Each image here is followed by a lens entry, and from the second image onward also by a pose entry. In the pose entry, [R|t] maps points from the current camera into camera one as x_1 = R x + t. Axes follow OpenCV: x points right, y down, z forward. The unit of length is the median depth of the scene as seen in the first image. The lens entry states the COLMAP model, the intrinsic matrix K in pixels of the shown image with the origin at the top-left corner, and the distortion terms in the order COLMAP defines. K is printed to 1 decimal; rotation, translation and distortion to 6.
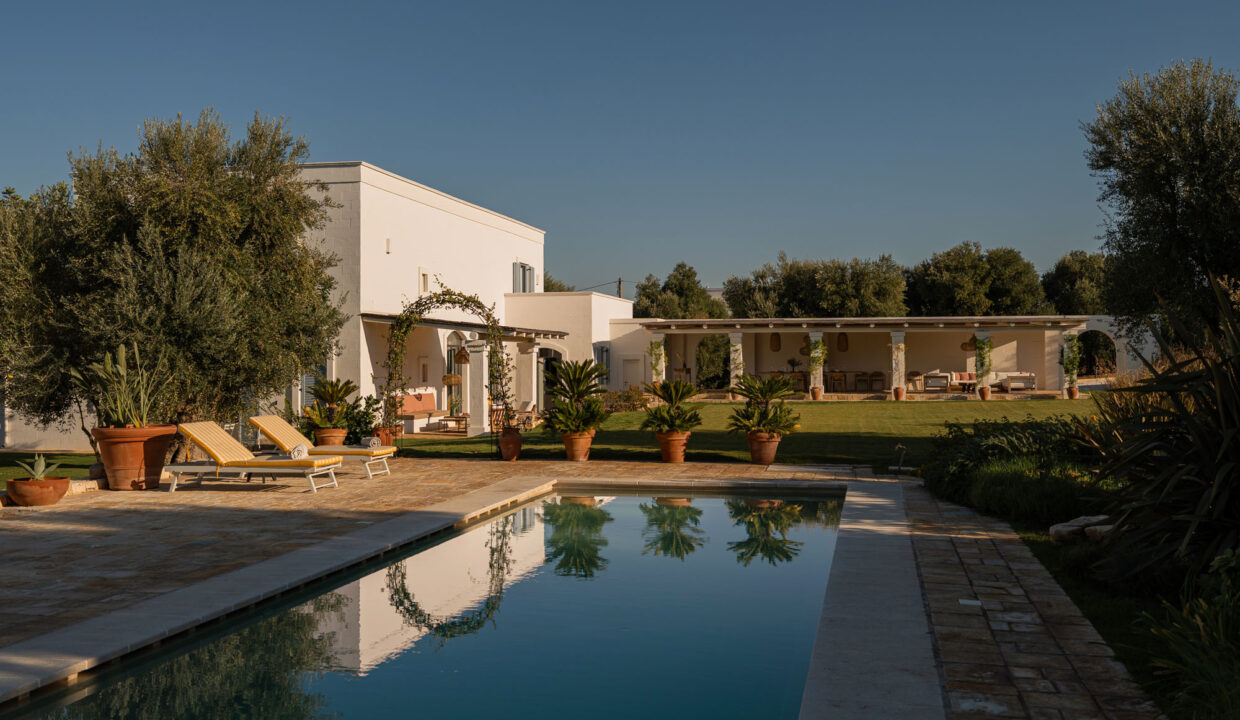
lens RADIAL K [[1182.3, 0, 596.6], [0, 1182.3, 341.7], [0, 0, 1]] dist [0.014382, 0.003232]
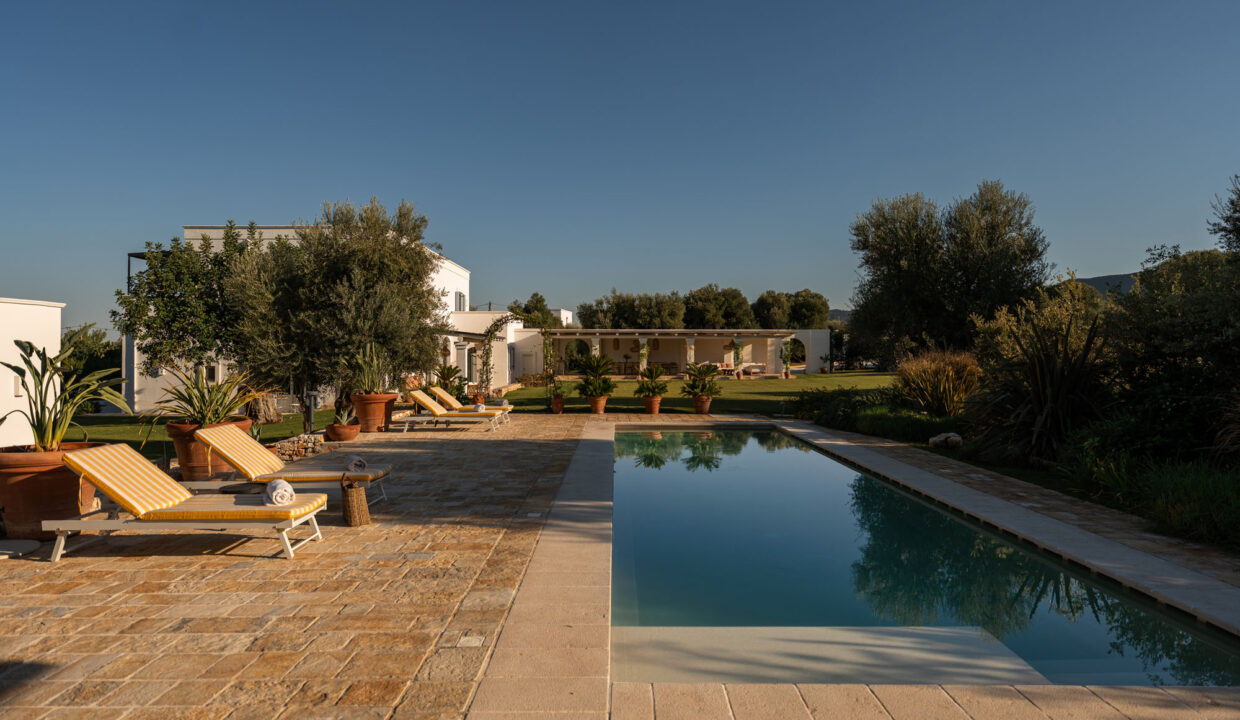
lens RADIAL K [[768.6, 0, 608.2], [0, 768.6, 359.7], [0, 0, 1]] dist [0.001075, 0.001284]
pose [[0.978004, 0.003154, 0.208564, -0.082301], [-0.007699, 0.999750, 0.020984, -0.000090], [-0.208446, -0.022128, 0.977784, -0.030094]]
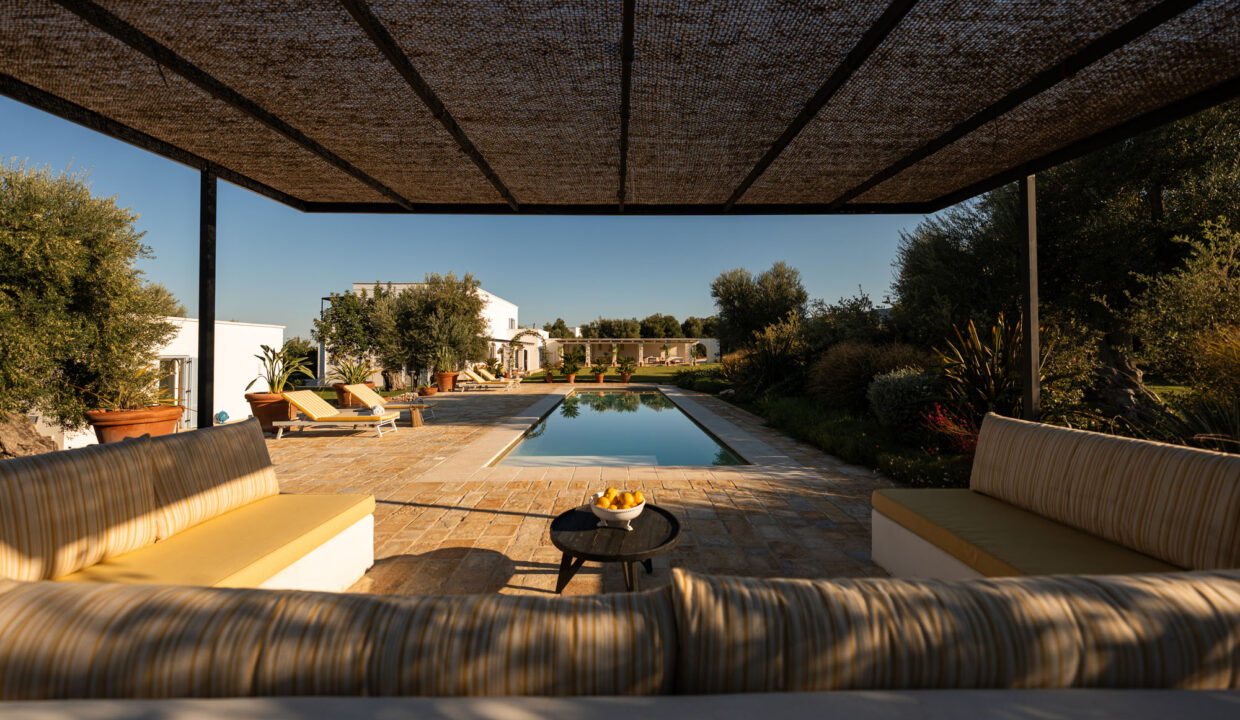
lens RADIAL K [[443.4, 0, 623.2], [0, 443.4, 348.3], [0, 0, 1]] dist [-0.000419, -0.000043]
pose [[0.970073, 0.003676, 0.242787, -0.060984], [-0.004581, 0.999984, 0.003164, 0.000193], [-0.242772, -0.004182, 0.970074, -0.077904]]
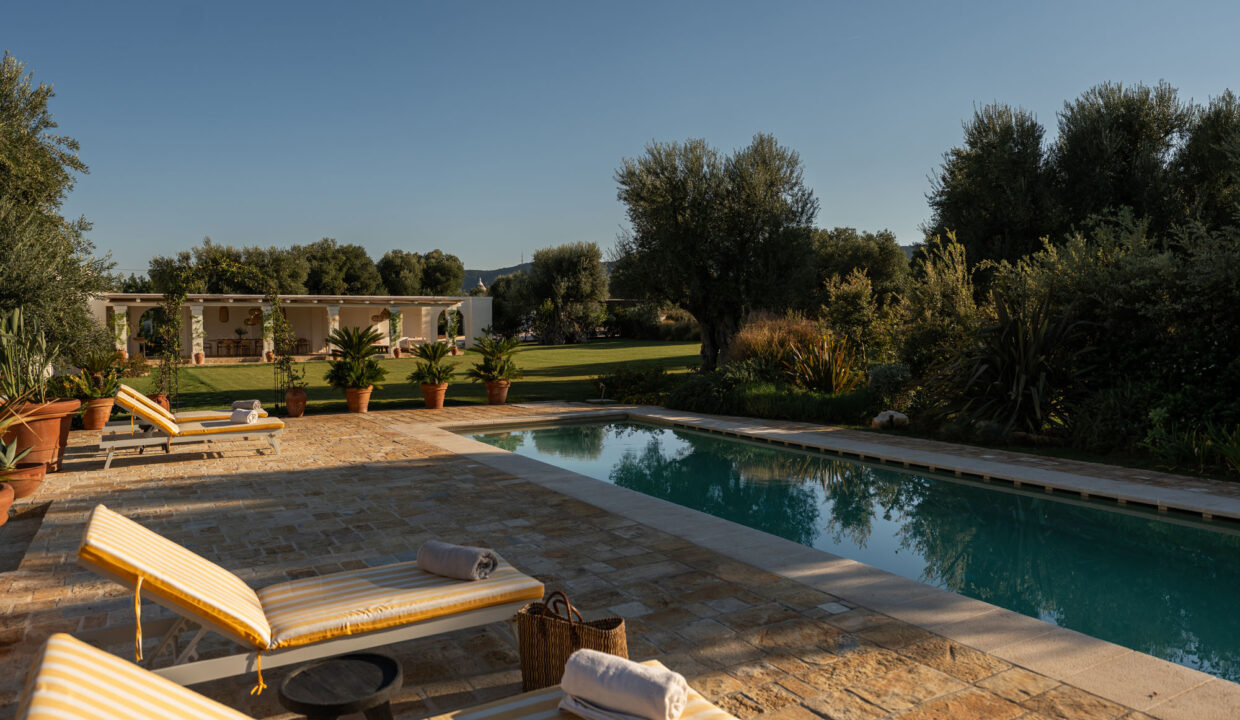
lens RADIAL K [[880.4, 0, 675.2], [0, 880.4, 357.7], [0, 0, 1]] dist [0.001678, 0.000909]
pose [[0.721552, -0.029217, 0.691743, -0.138542], [-0.003487, 0.998943, 0.045829, 0.001884], [-0.692351, -0.035480, 0.720688, 0.055297]]
